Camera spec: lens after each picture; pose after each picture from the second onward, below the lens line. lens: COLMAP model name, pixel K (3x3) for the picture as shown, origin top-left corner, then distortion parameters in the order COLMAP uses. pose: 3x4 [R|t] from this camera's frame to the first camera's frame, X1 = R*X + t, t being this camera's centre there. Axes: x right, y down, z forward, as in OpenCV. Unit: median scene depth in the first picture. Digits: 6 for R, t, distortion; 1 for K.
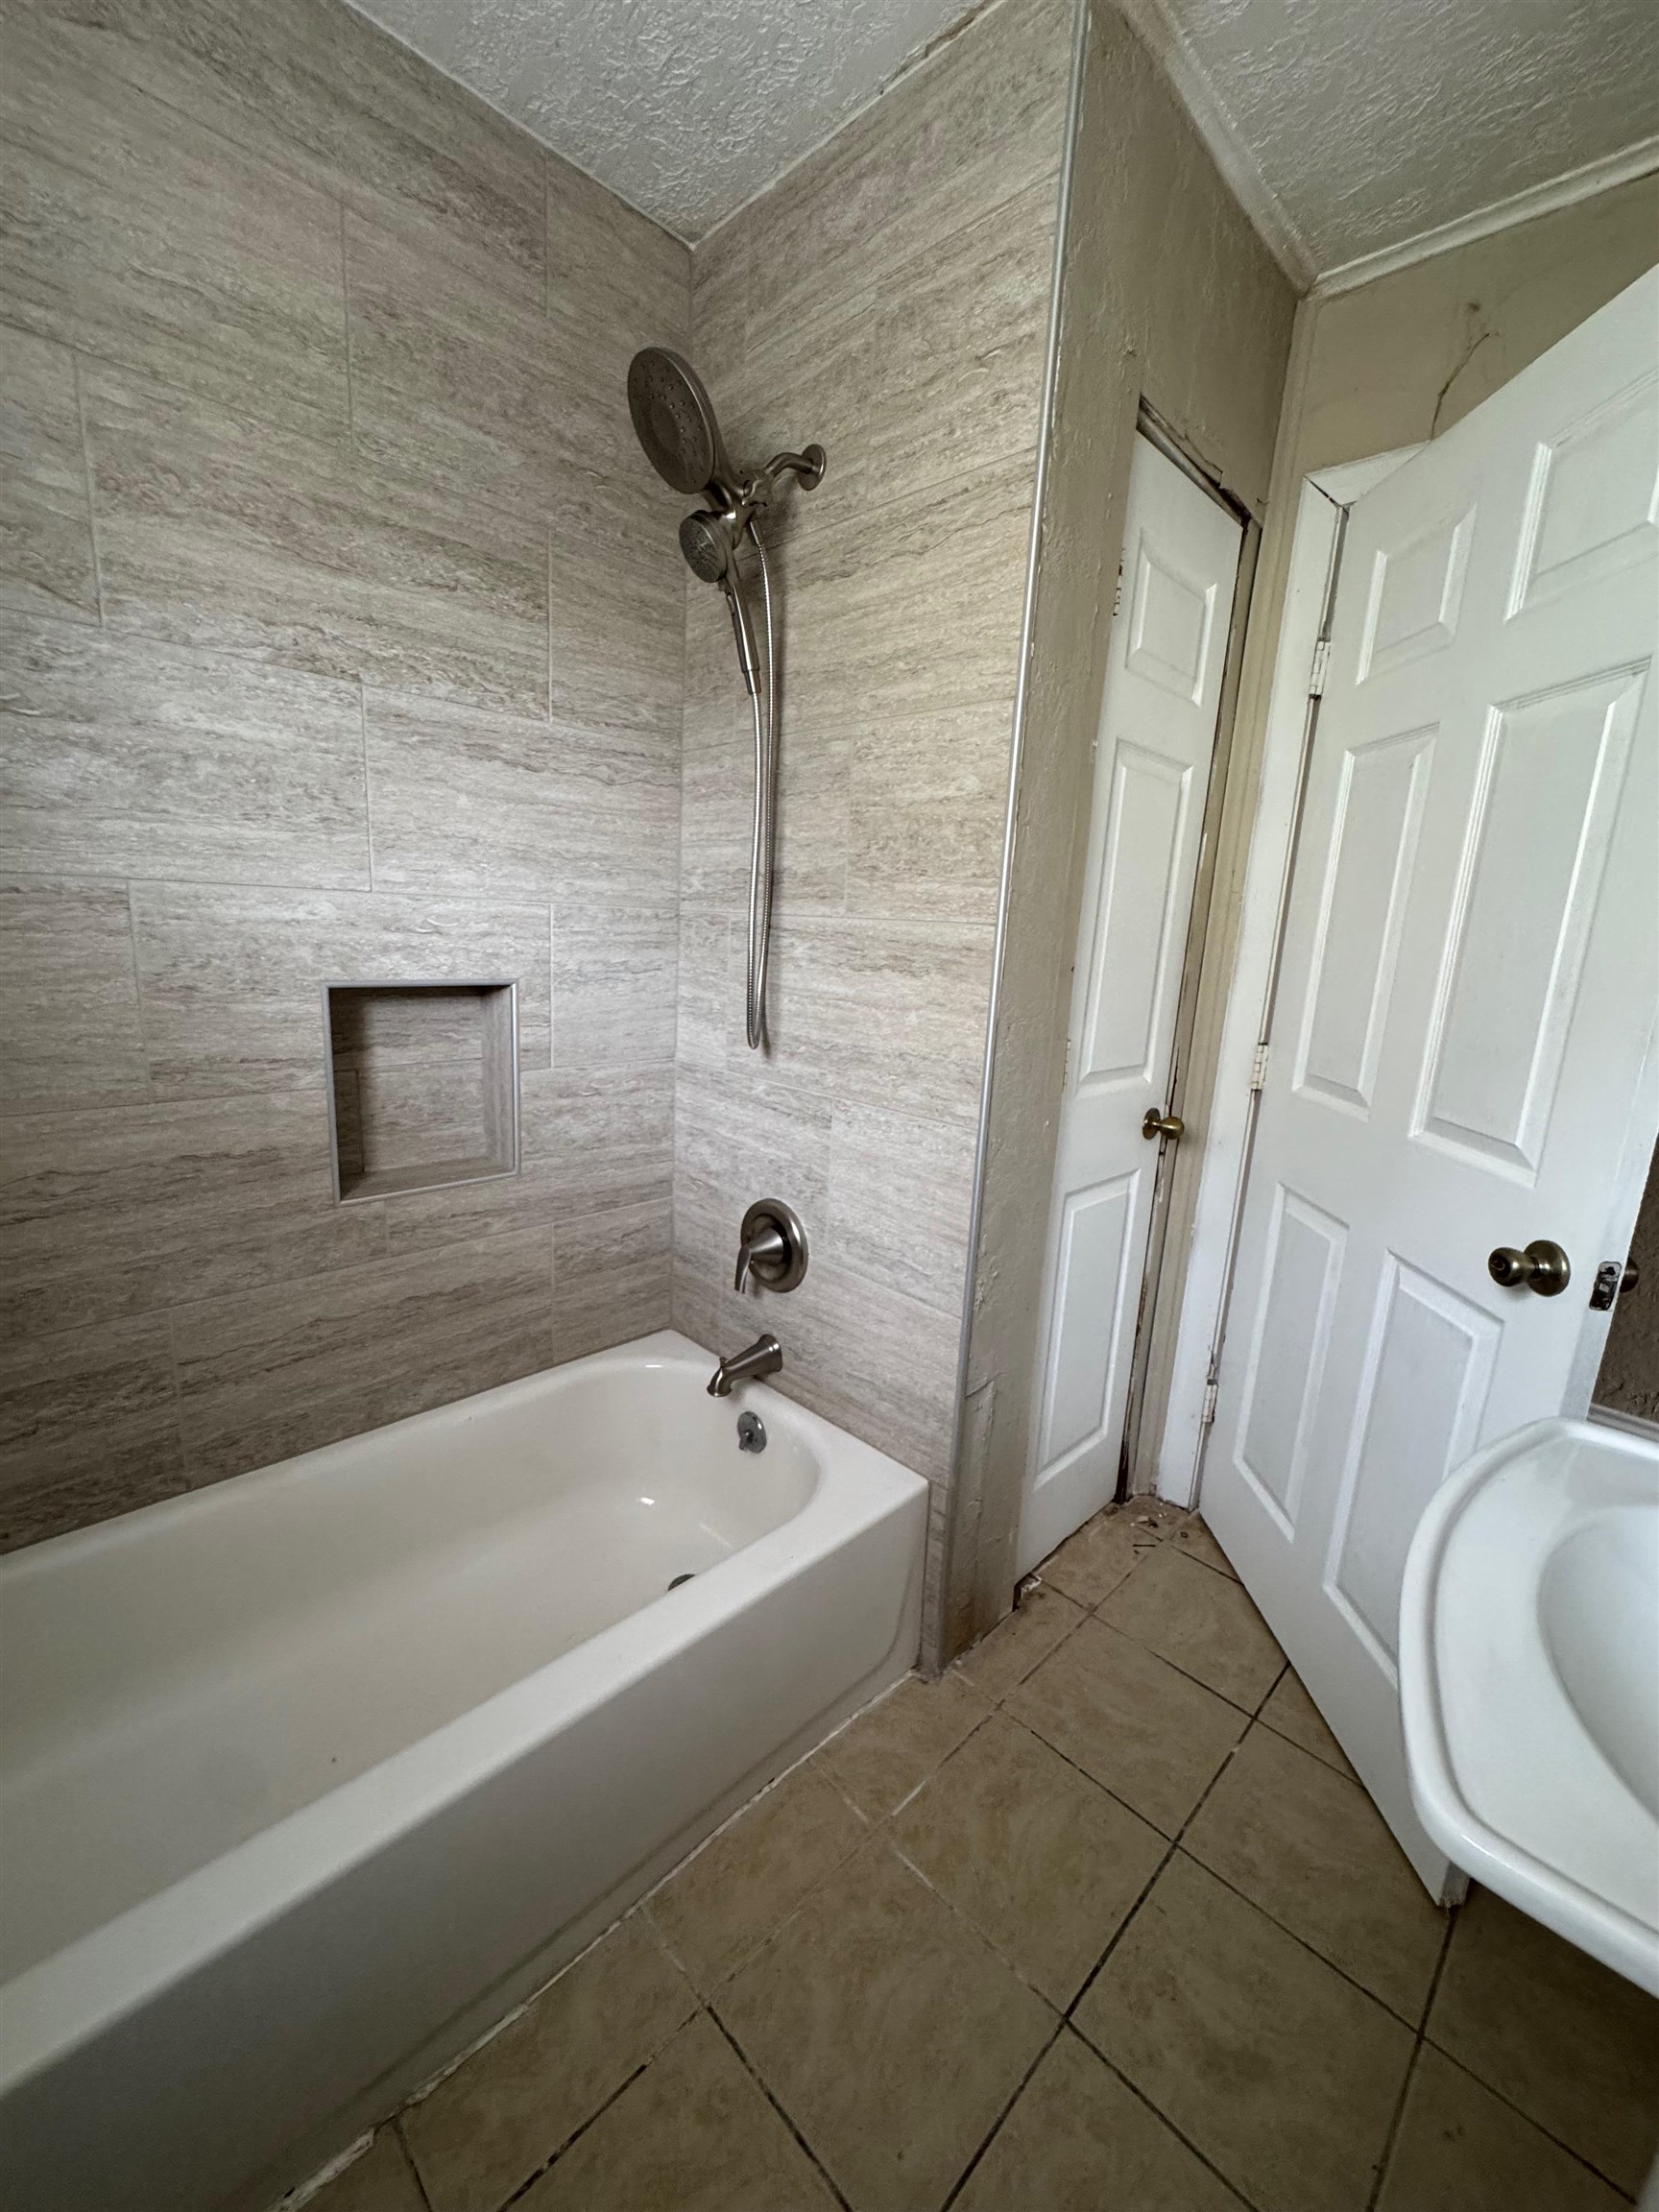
lens RADIAL K [[884.5, 0, 831.9], [0, 884.5, 1104.0], [0, 0, 1]] dist [-0.004002, 0.000598]
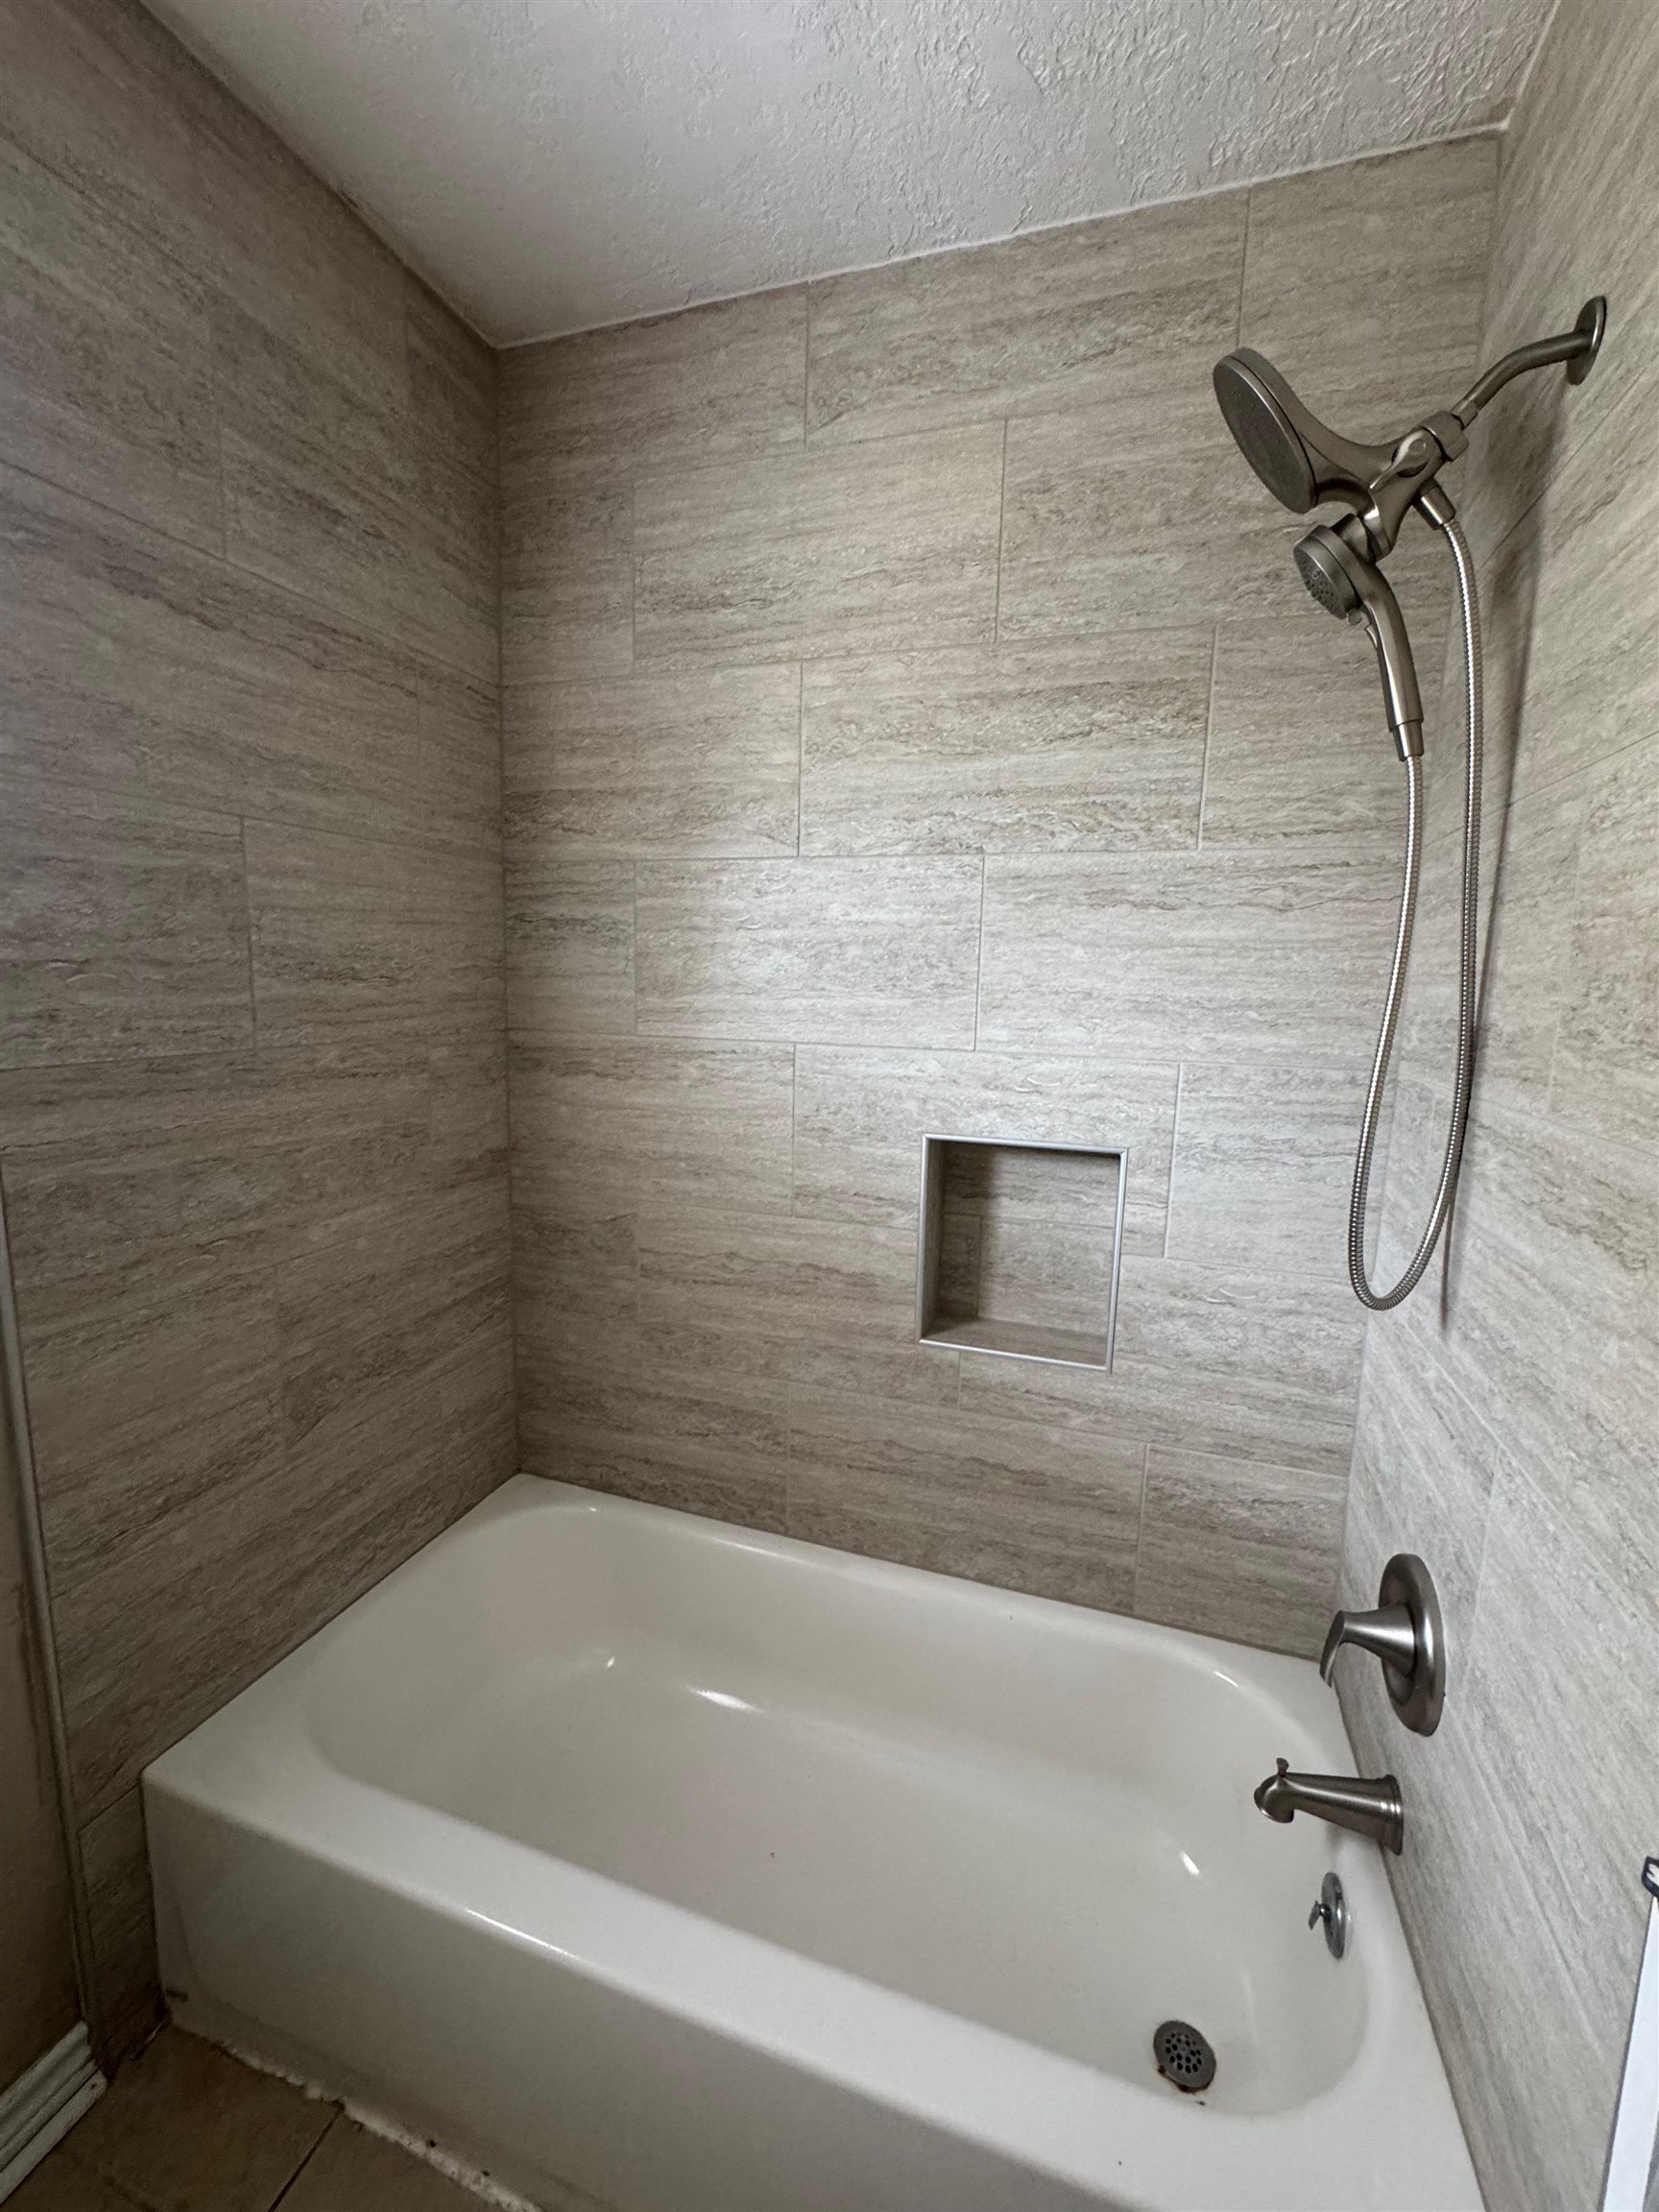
lens RADIAL K [[884.5, 0, 829.2], [0, 884.5, 1104.1], [0, 0, 1]] dist [-0.004002, 0.000598]
pose [[0.443638, 0.086195, -0.892051, 0.311745], [-0.183672, 0.982981, 0.003636, -0.150739], [0.877183, 0.162232, 0.451920, 0.397993]]
